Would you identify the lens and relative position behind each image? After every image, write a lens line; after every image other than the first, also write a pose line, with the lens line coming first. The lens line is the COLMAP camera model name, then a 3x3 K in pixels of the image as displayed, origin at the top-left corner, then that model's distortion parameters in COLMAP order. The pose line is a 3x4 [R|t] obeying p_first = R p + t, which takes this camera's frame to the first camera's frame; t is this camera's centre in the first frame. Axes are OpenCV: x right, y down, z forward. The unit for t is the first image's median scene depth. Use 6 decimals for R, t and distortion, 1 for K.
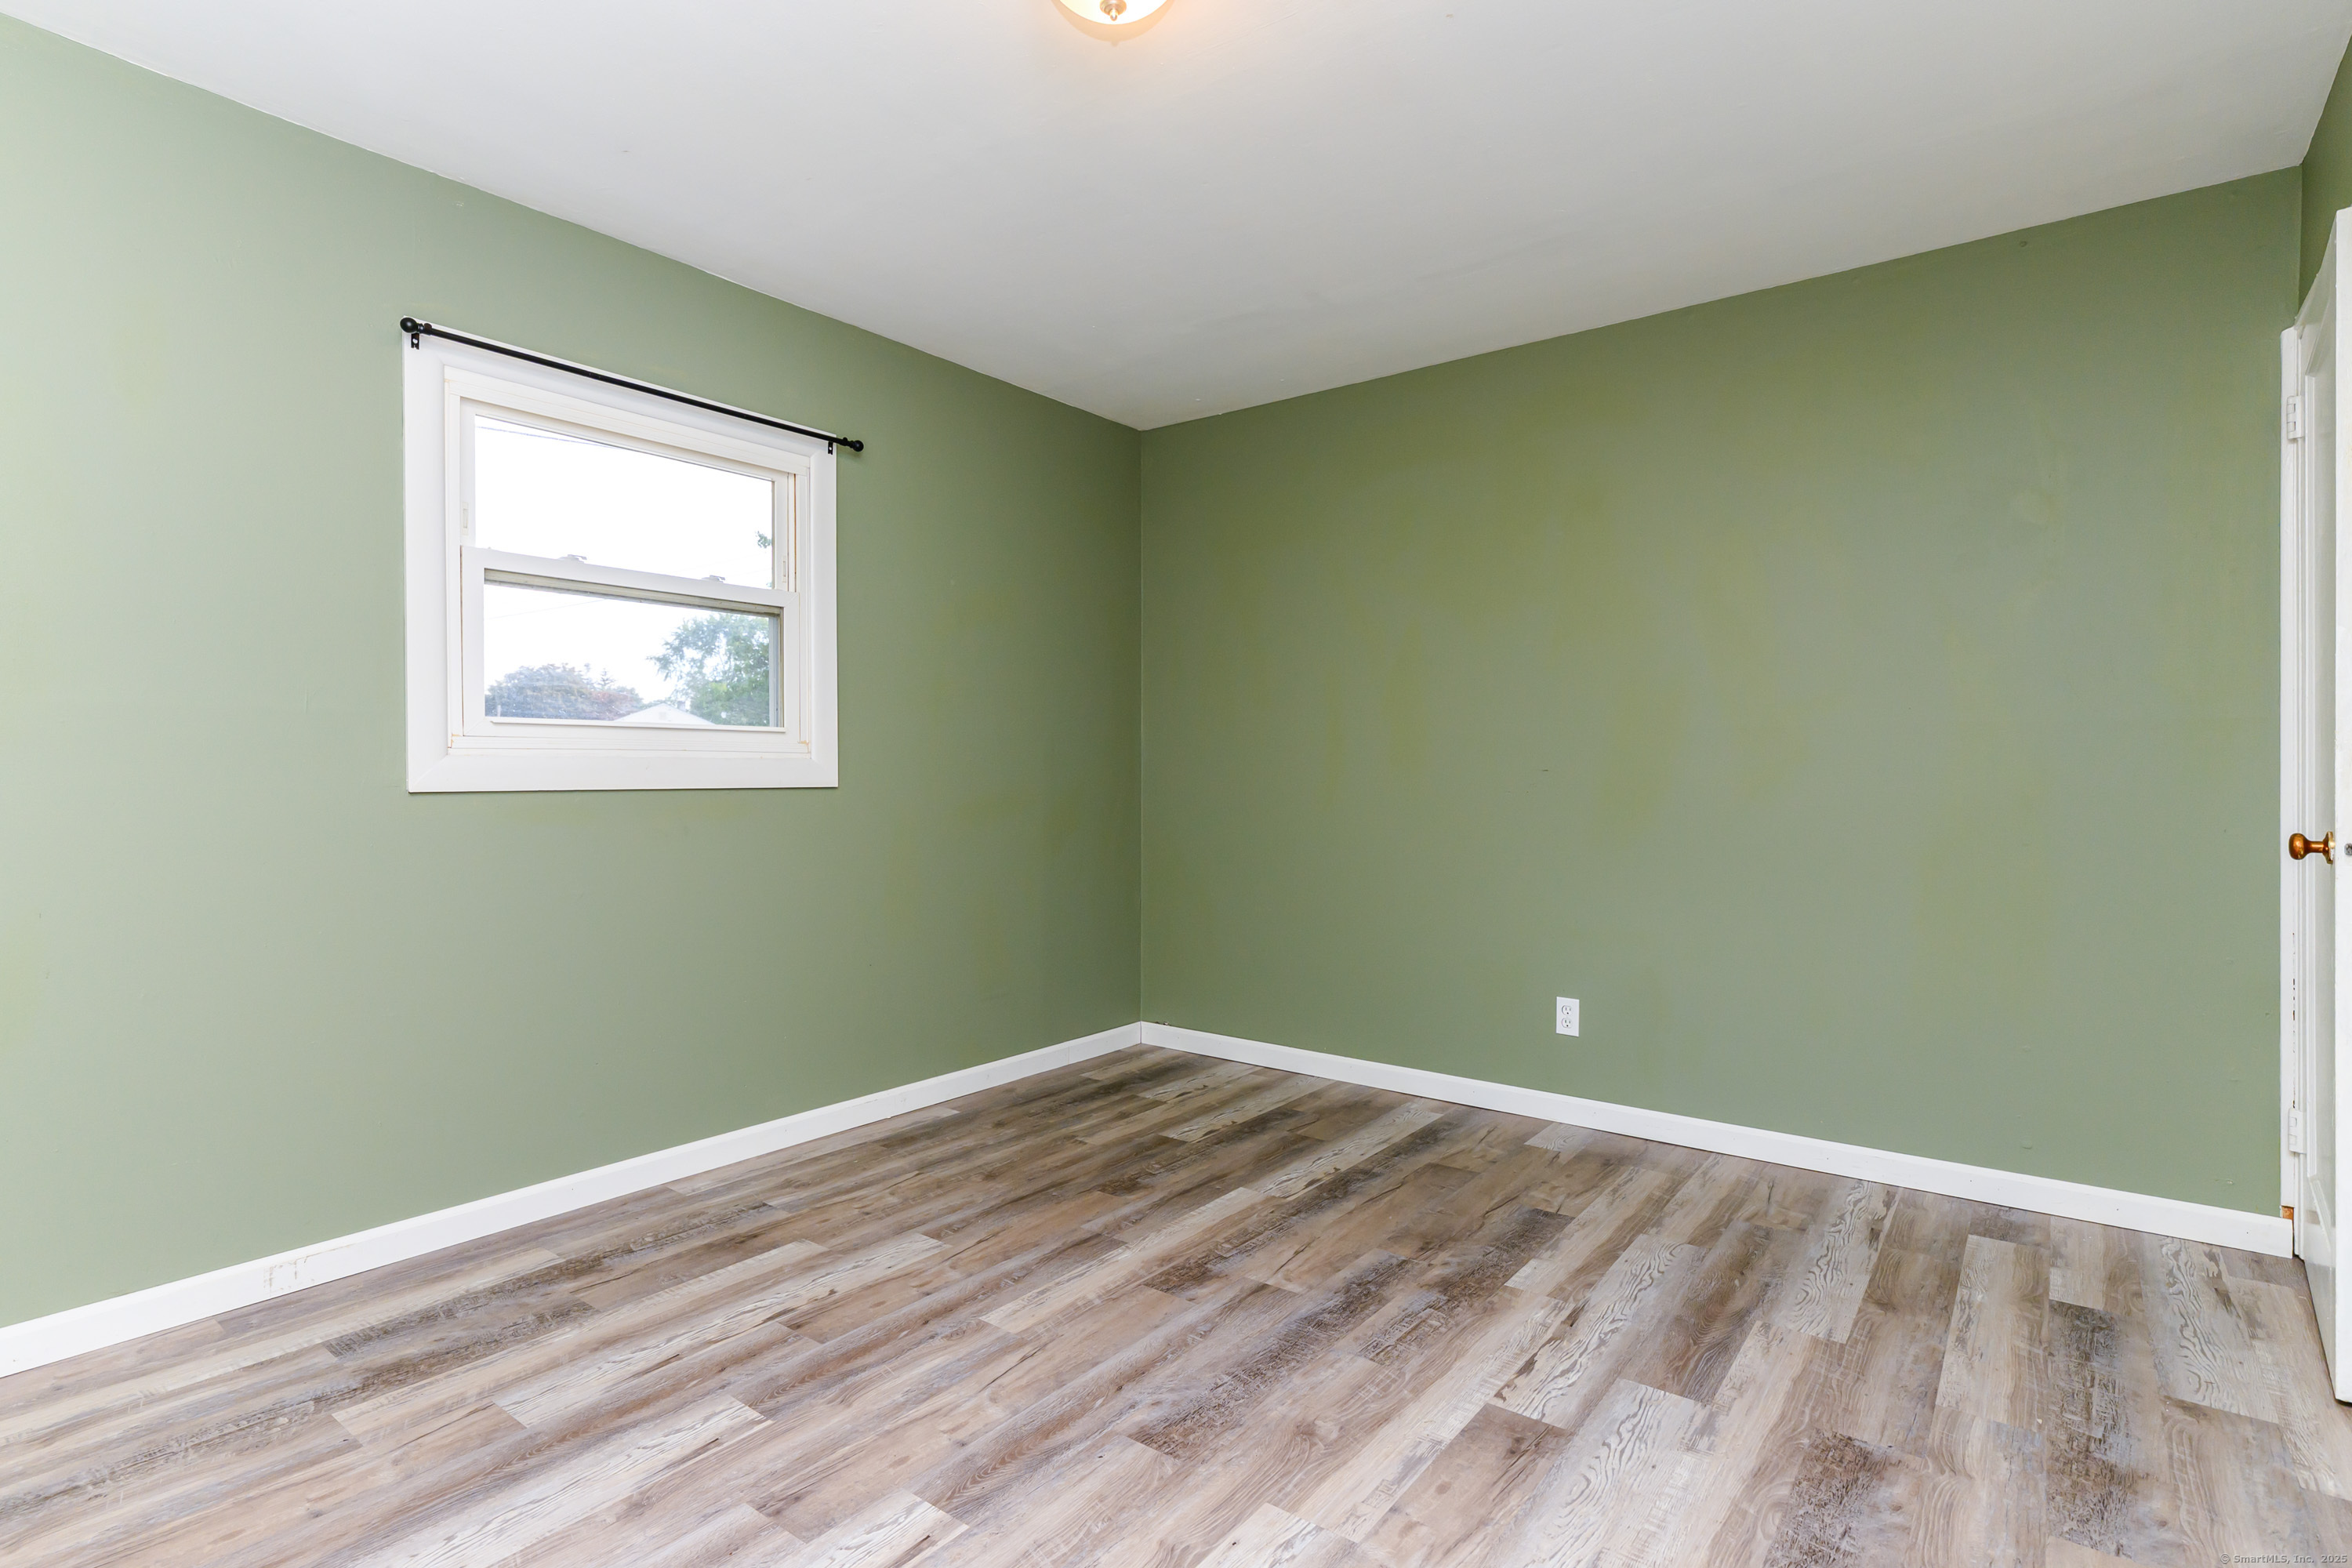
lens RADIAL K [[1163.2, 0, 1176.0], [0, 1163.2, 784.0], [0, 0, 1]] dist [-0.000206, -0.000124]
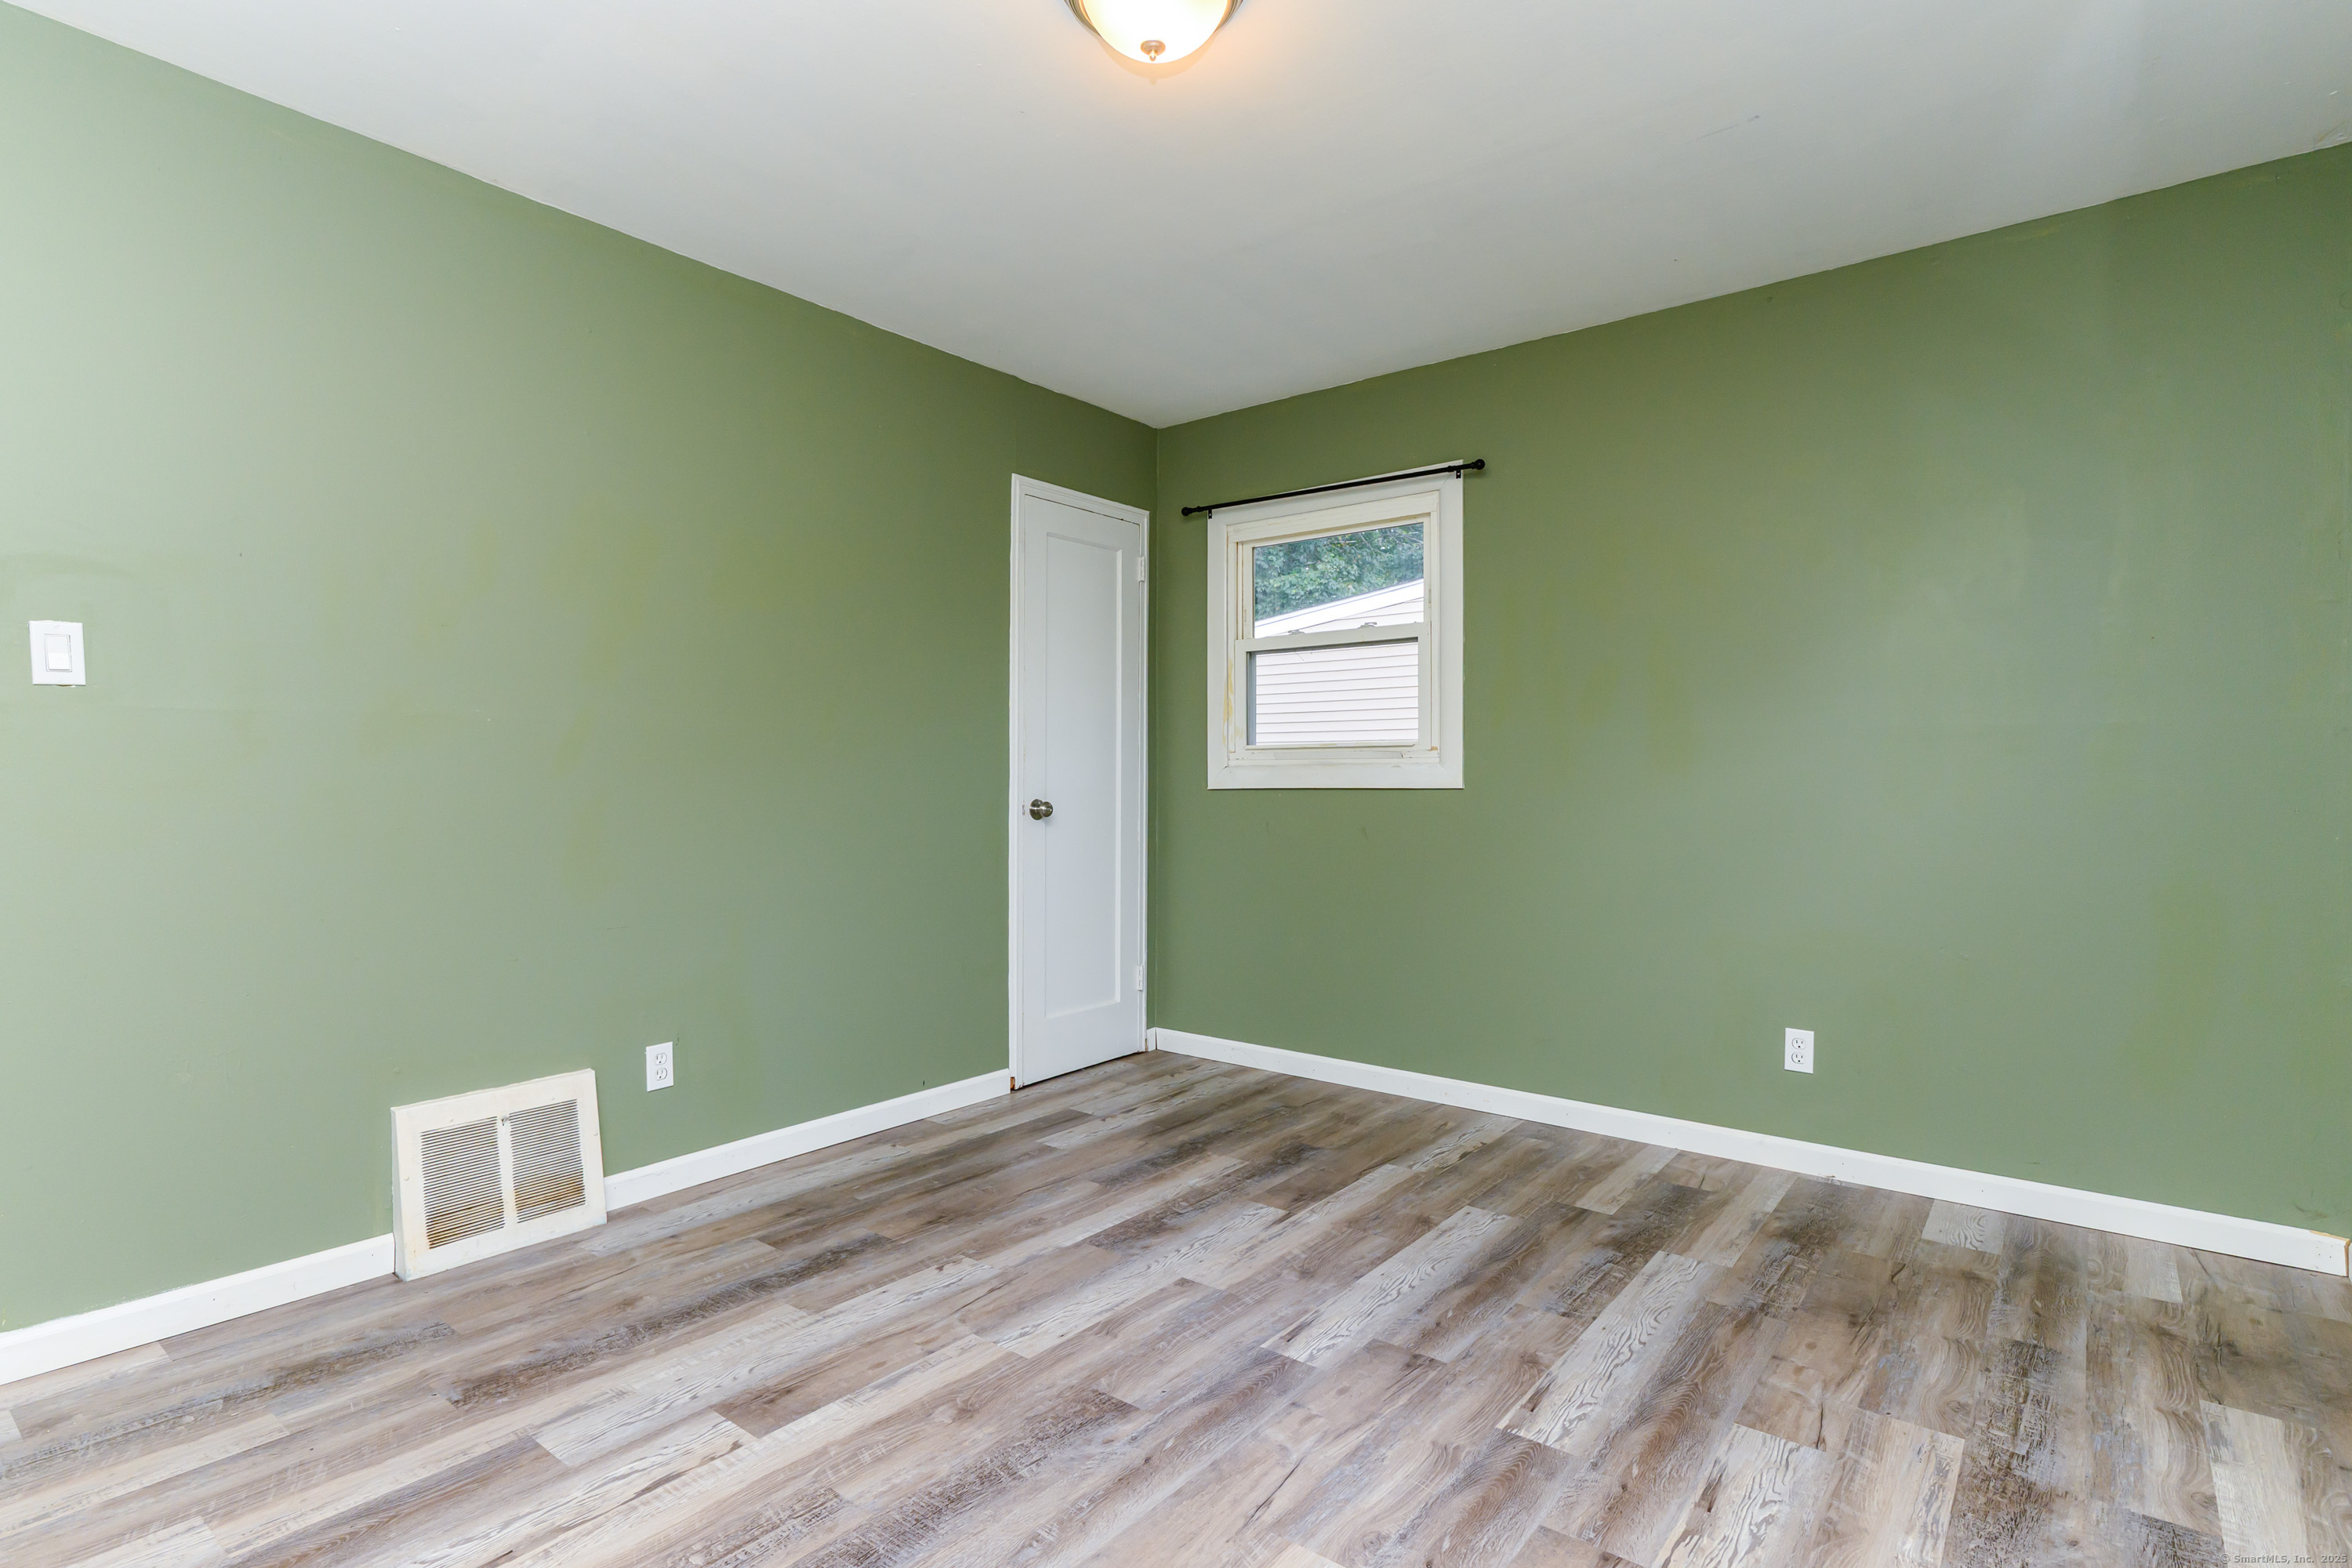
lens RADIAL K [[1147.8, 0, 1167.1], [0, 1147.8, 777.0], [0, 0, 1]] dist [-0.001092, -0.000540]
pose [[-0.999745, -0.001052, 0.022555, -0.066524], [-0.000964, 0.999992, 0.003929, -0.007092], [-0.022558, 0.003907, -0.999738, 1.511475]]
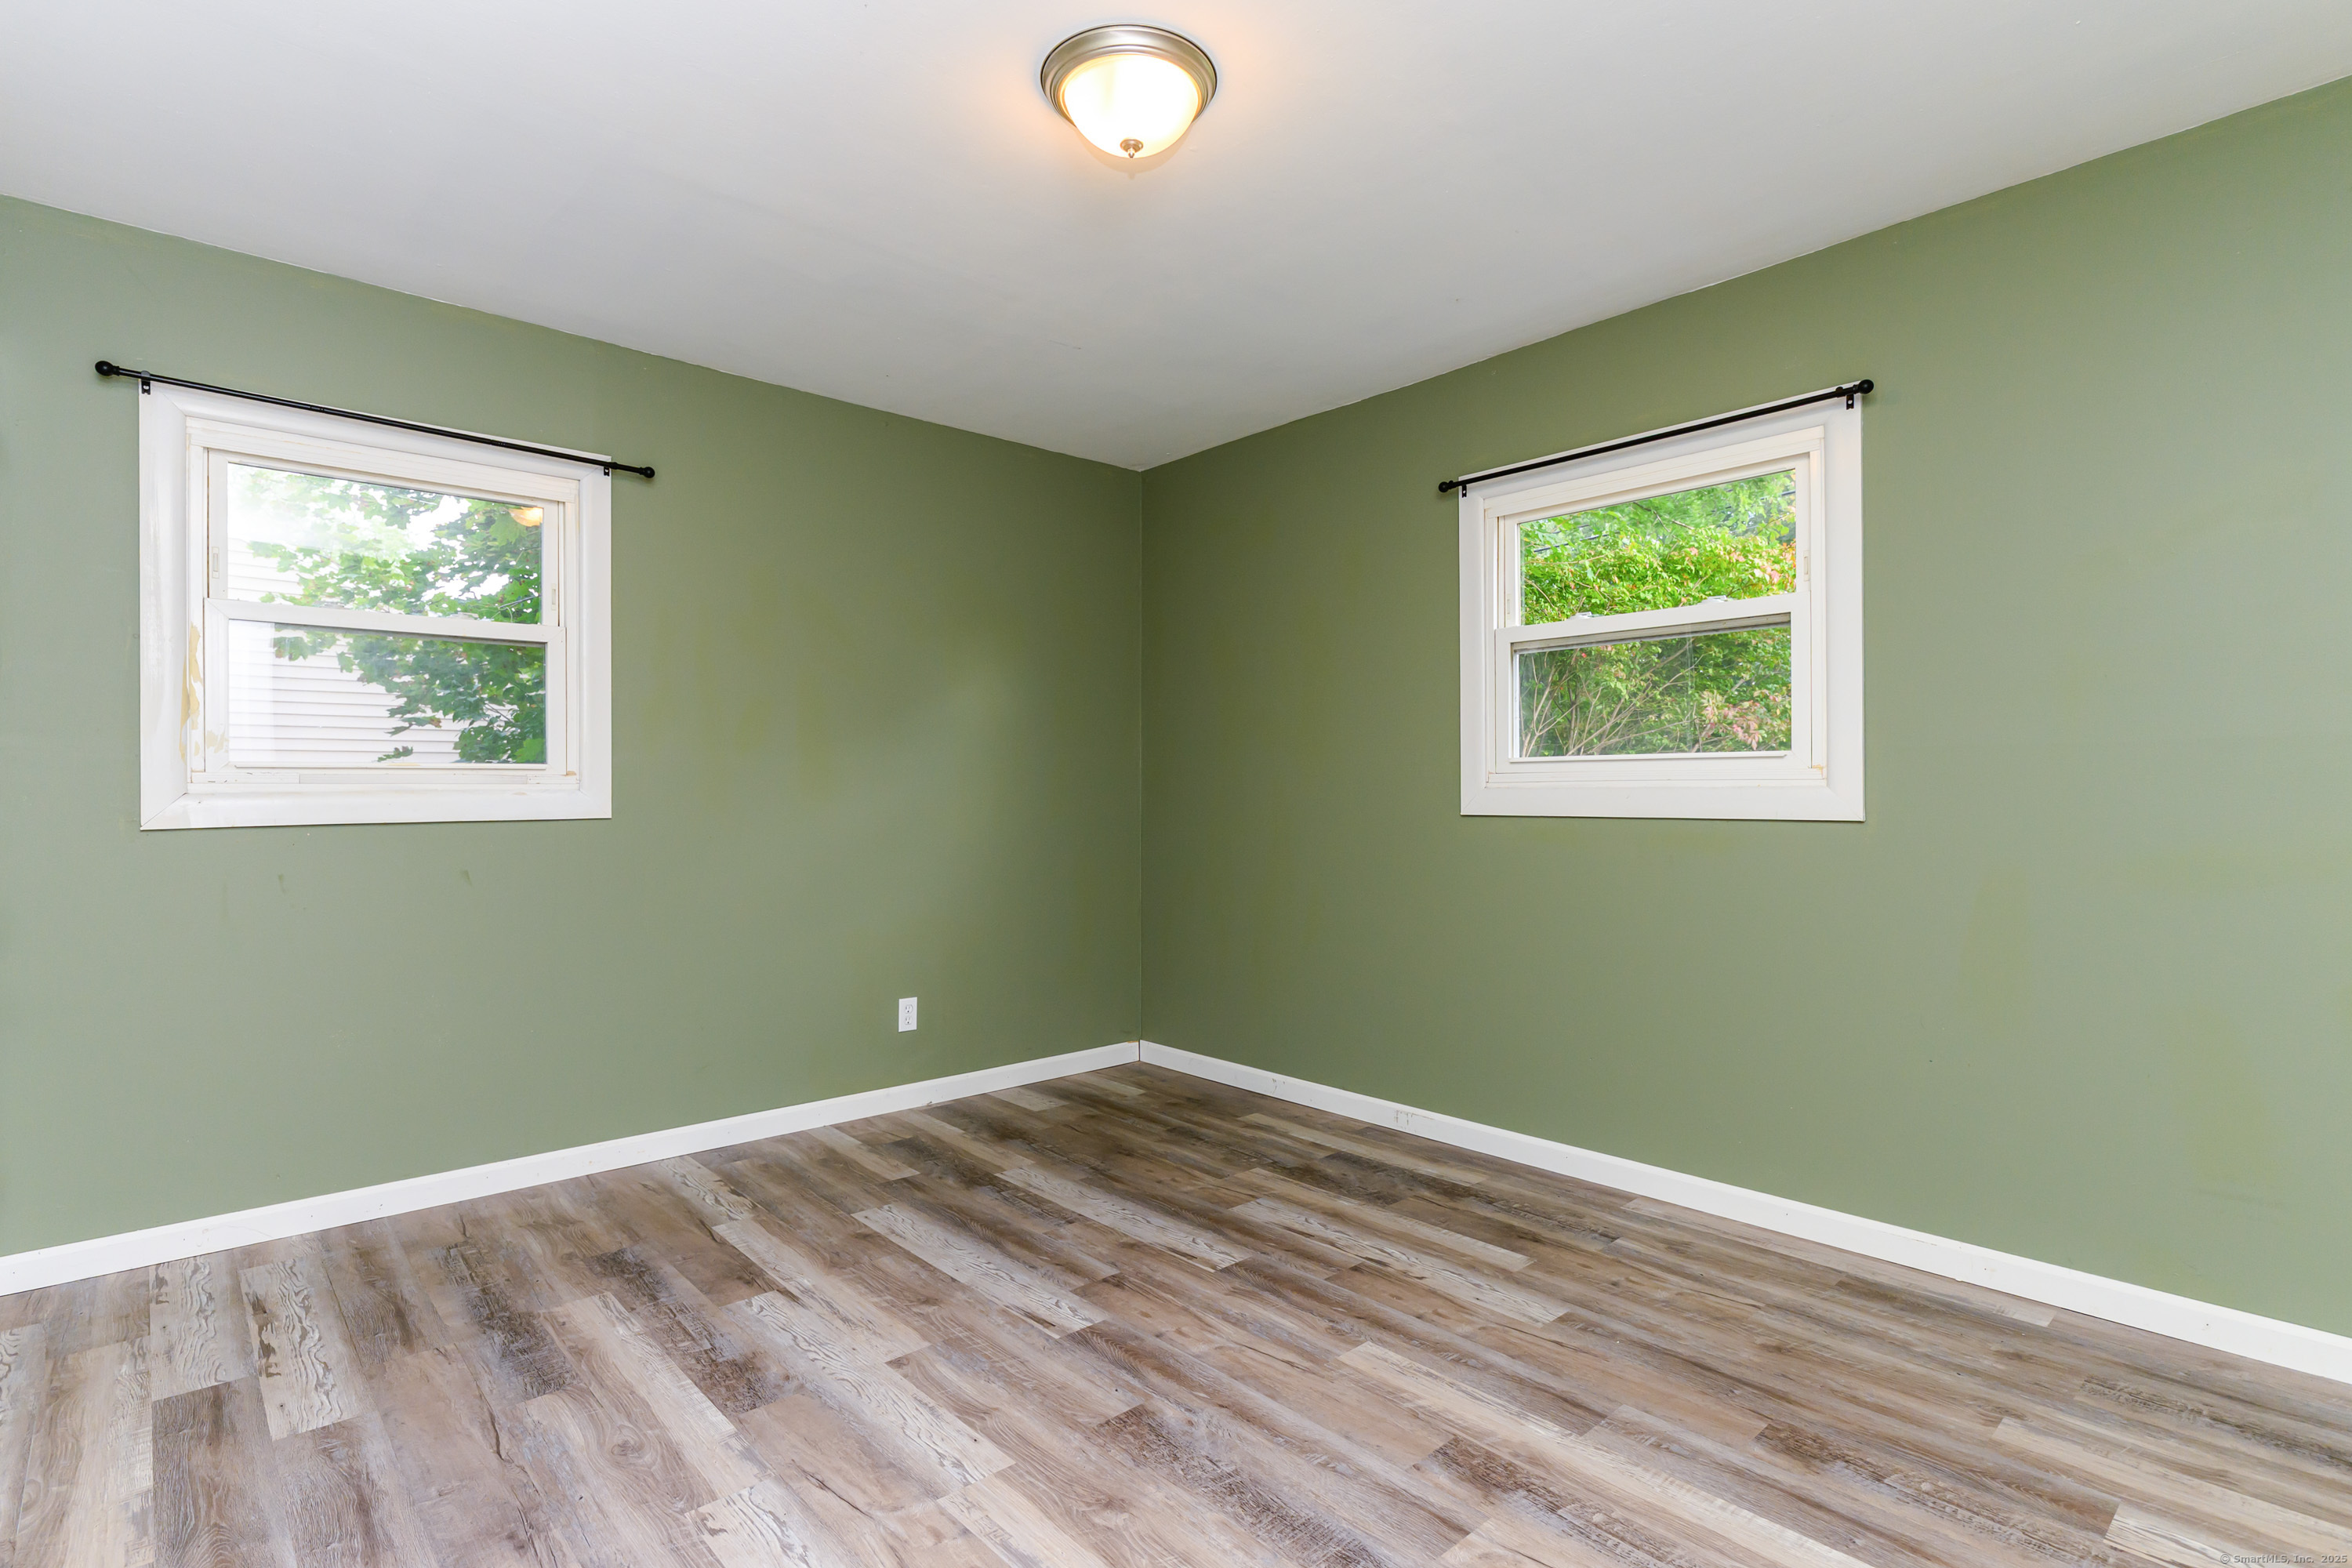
lens RADIAL K [[1147.8, 0, 1167.1], [0, 1147.8, 777.0], [0, 0, 1]] dist [-0.001092, -0.000540]
pose [[-0.188753, -0.009512, -0.981978, 0.781401], [-0.004667, 0.999950, -0.008789, -0.026272], [0.982013, 0.002924, -0.188788, 0.919115]]
